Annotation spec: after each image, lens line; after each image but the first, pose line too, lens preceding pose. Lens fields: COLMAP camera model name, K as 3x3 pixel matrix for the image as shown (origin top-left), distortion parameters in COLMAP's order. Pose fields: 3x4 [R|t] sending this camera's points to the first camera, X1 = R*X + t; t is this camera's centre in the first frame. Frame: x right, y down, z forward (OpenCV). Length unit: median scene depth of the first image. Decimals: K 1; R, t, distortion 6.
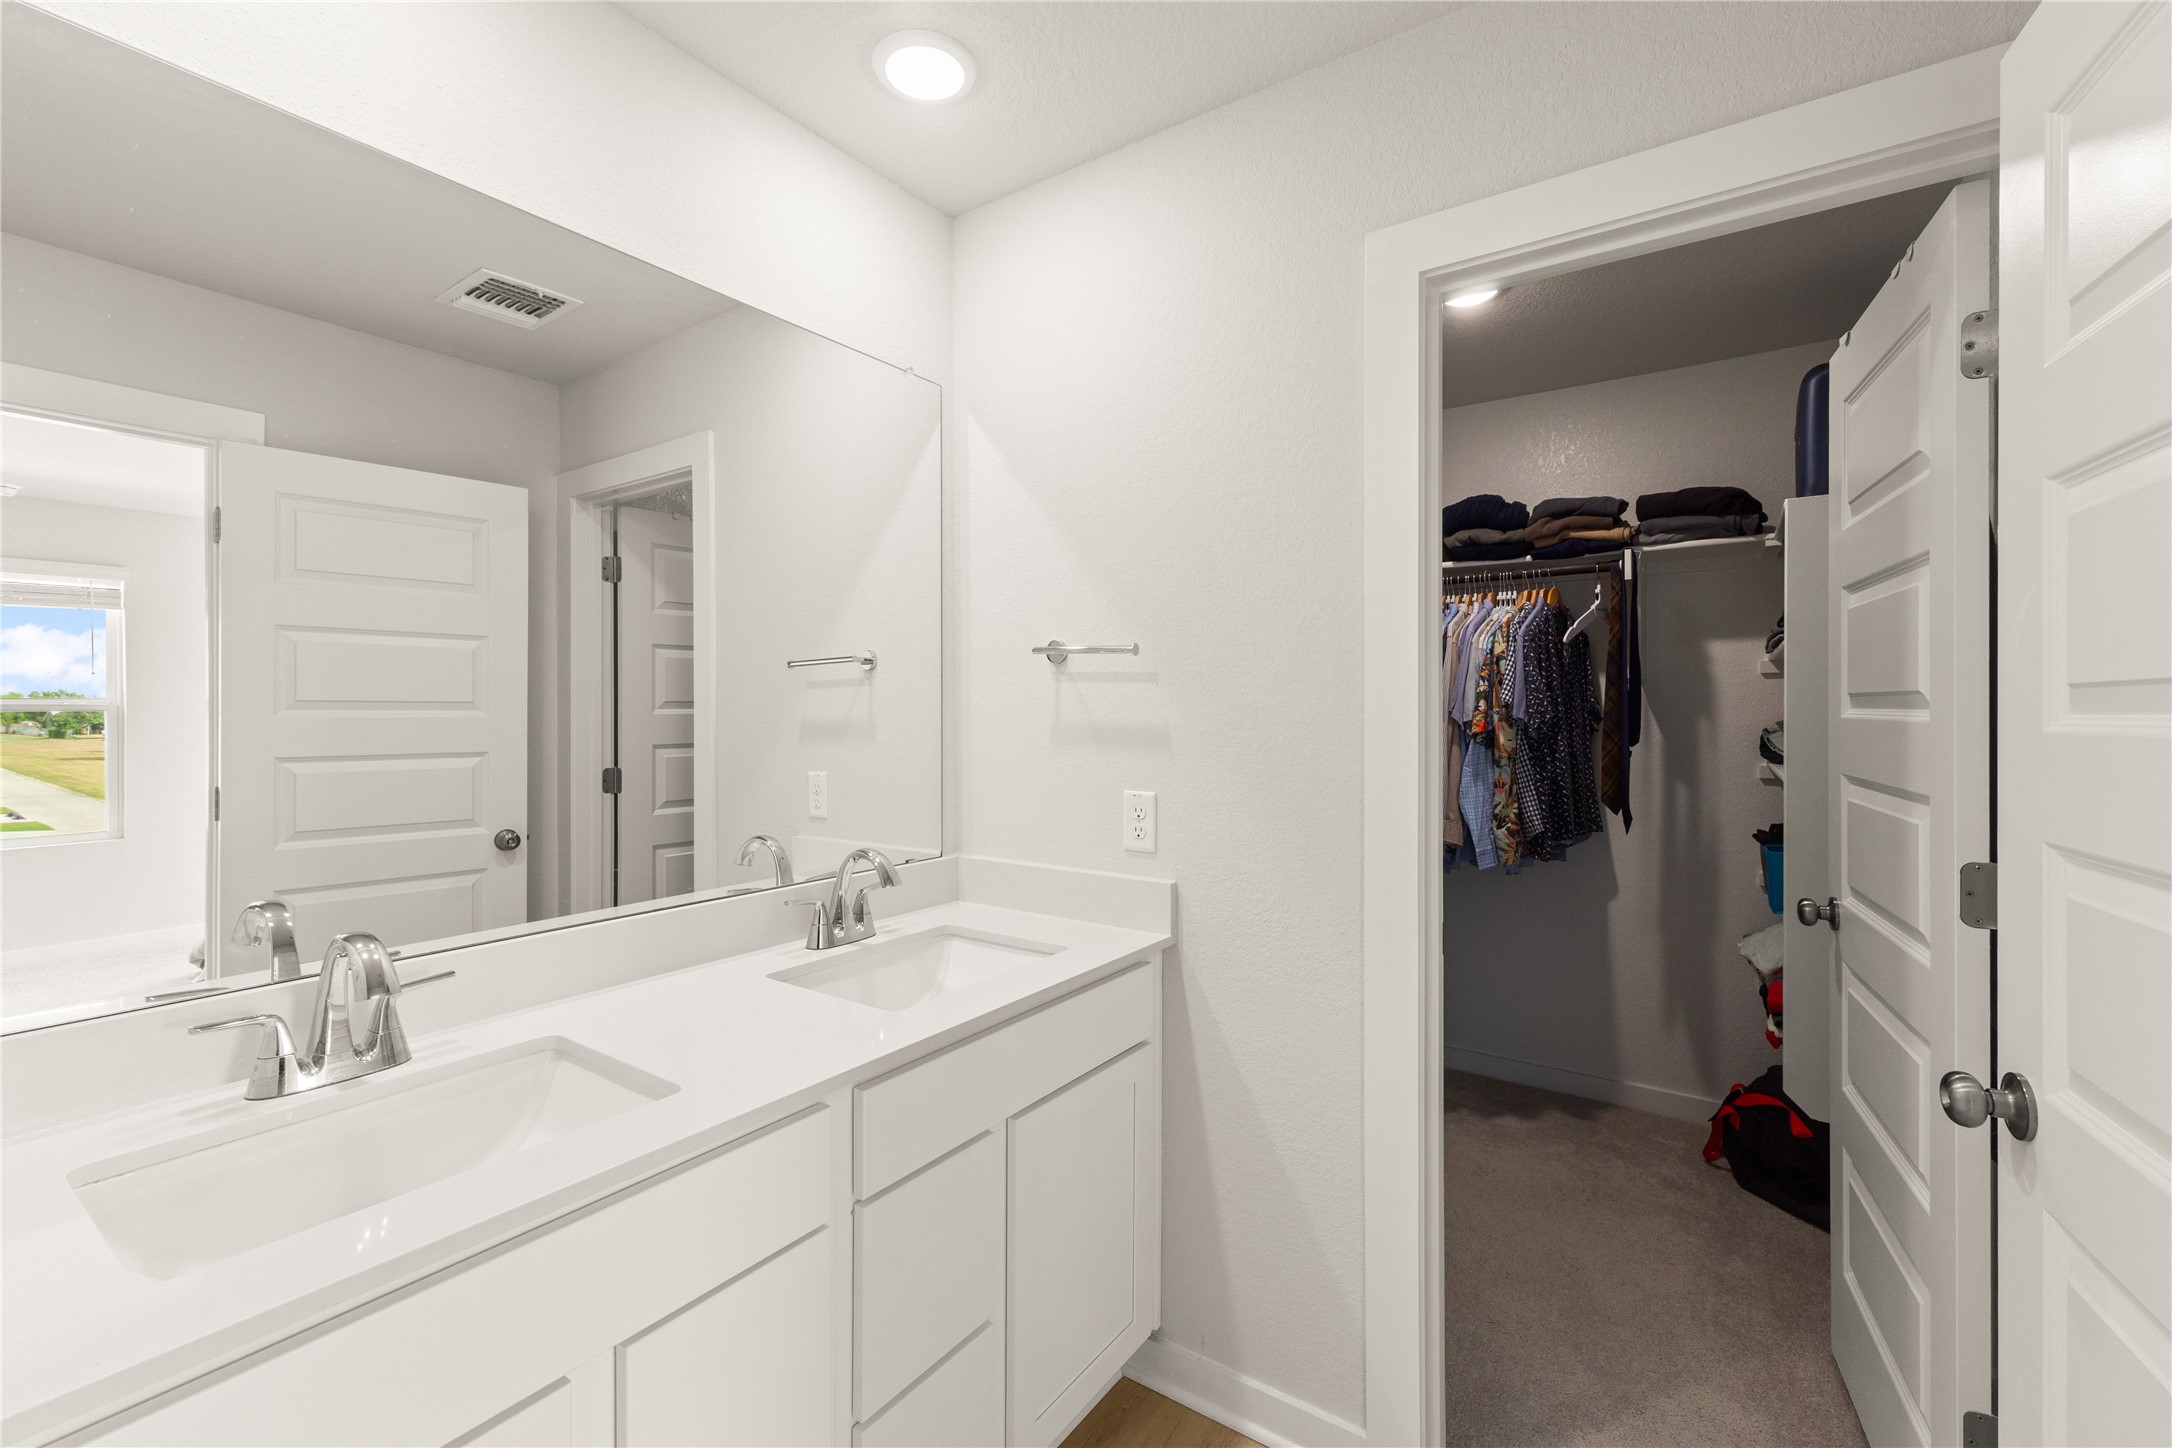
lens RADIAL K [[912.2, 0, 1082.2], [0, 912.2, 723.8], [0, 0, 1]] dist [0.005791, -0.001001]
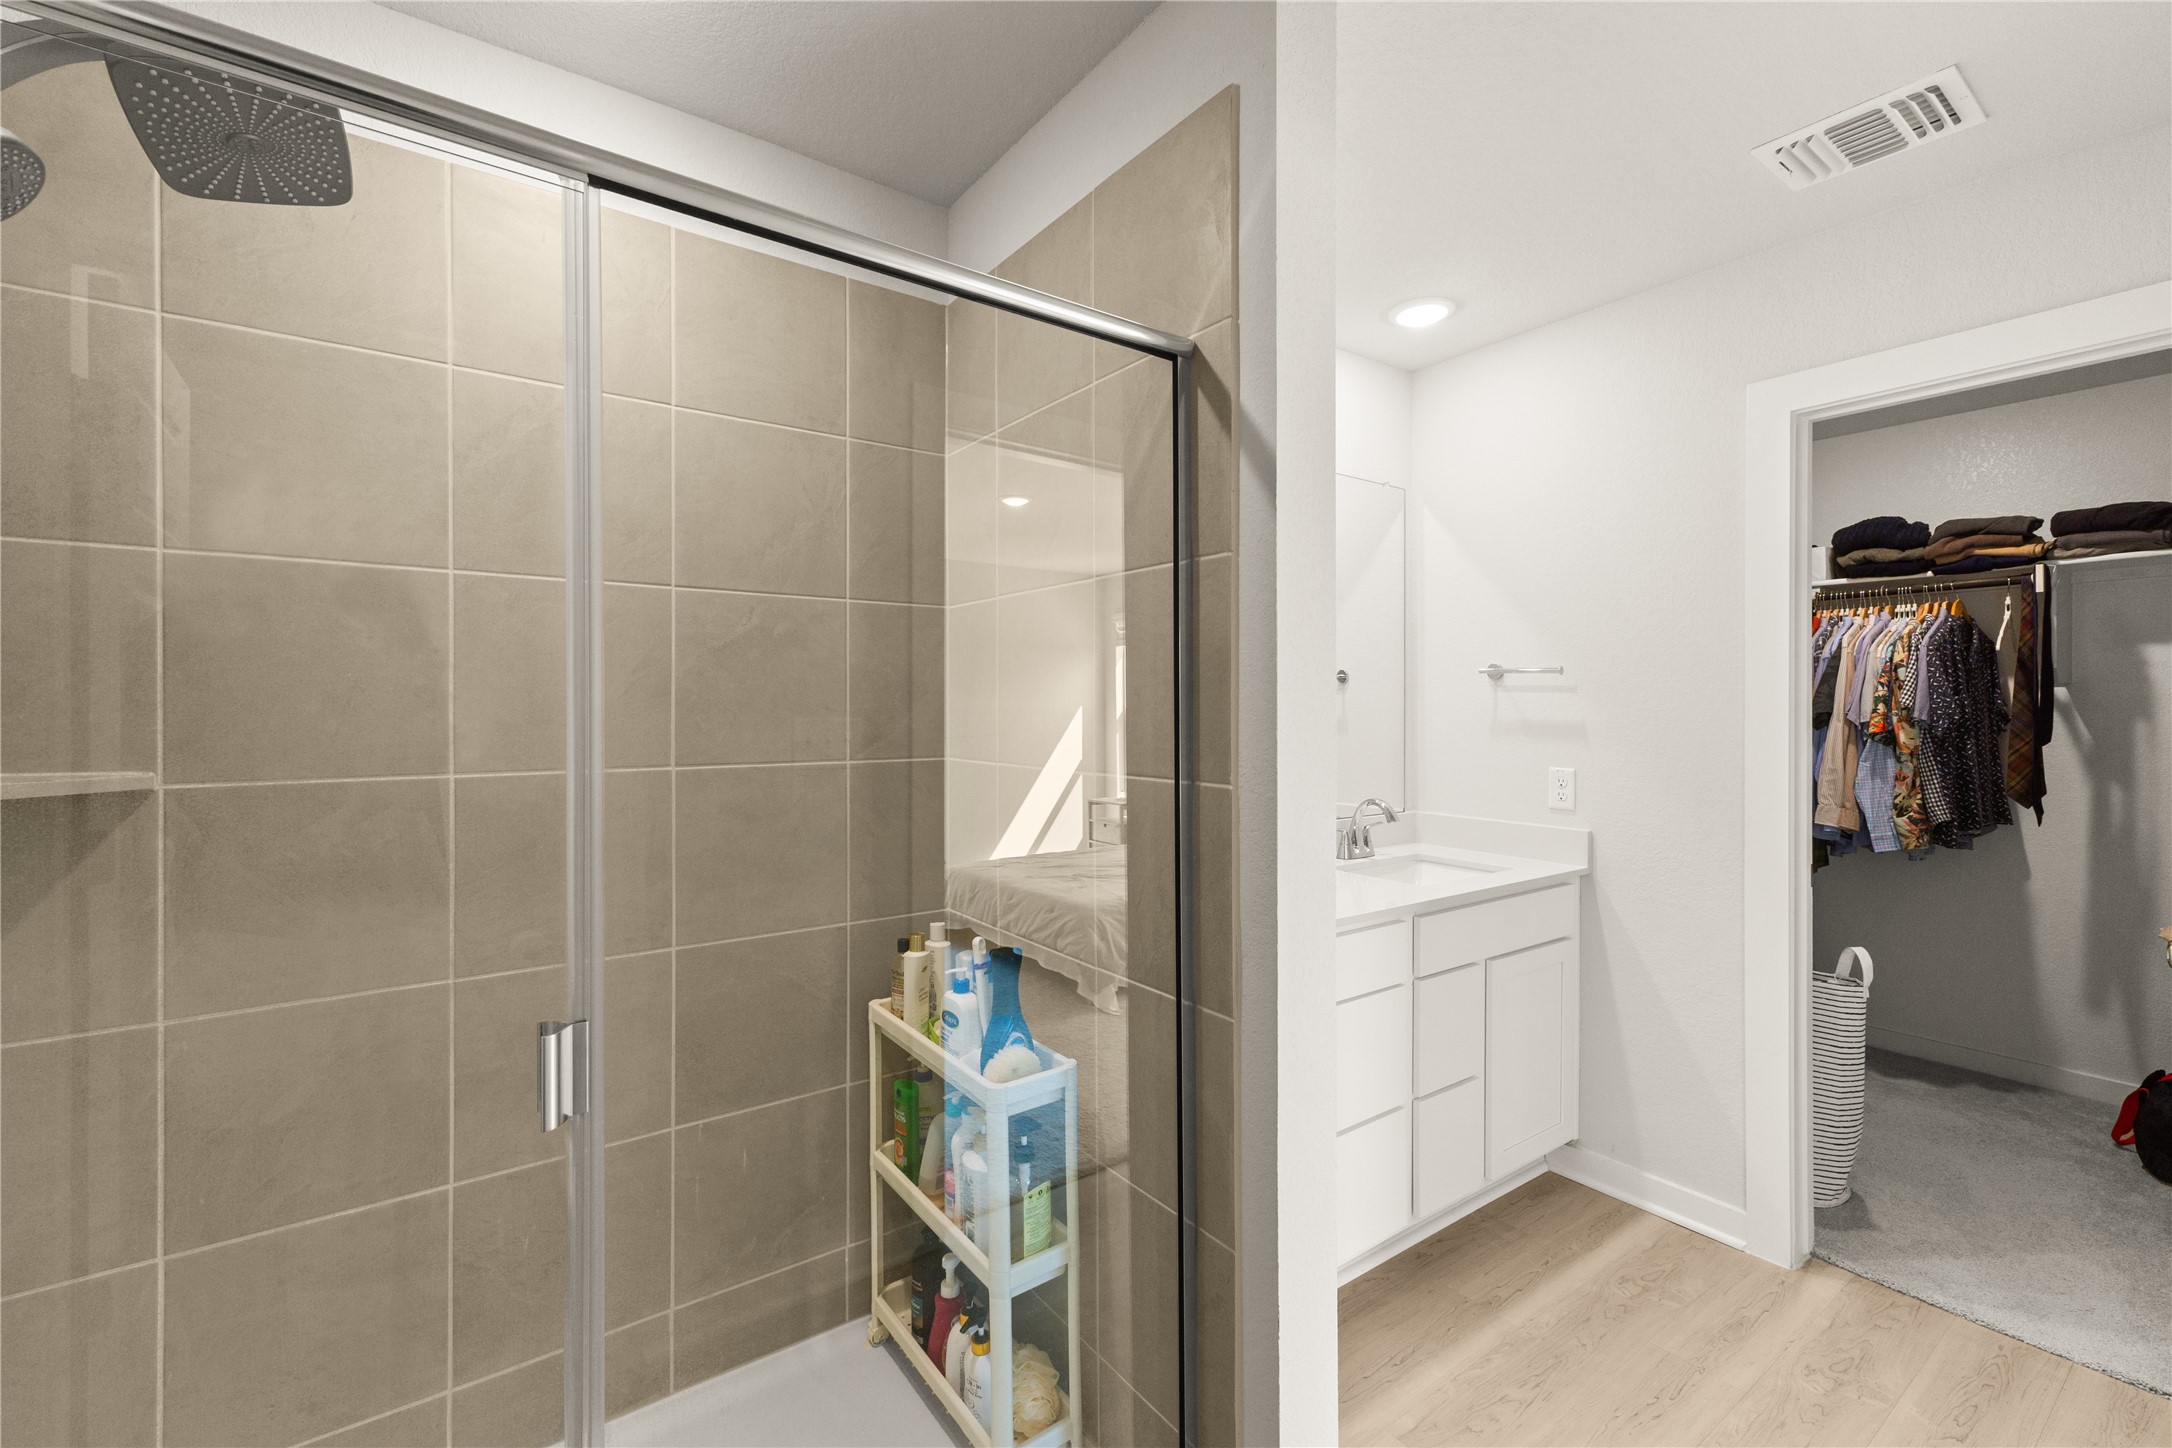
lens RADIAL K [[912.2, 0, 1100.0], [0, 912.2, 711.4], [0, 0, 1]] dist [0.005791, -0.001001]
pose [[0.943424, 0.002090, -0.331583, -0.095120], [-0.006060, 0.999922, -0.010939, 0.003147], [0.331534, 0.012329, 0.943363, -0.392050]]
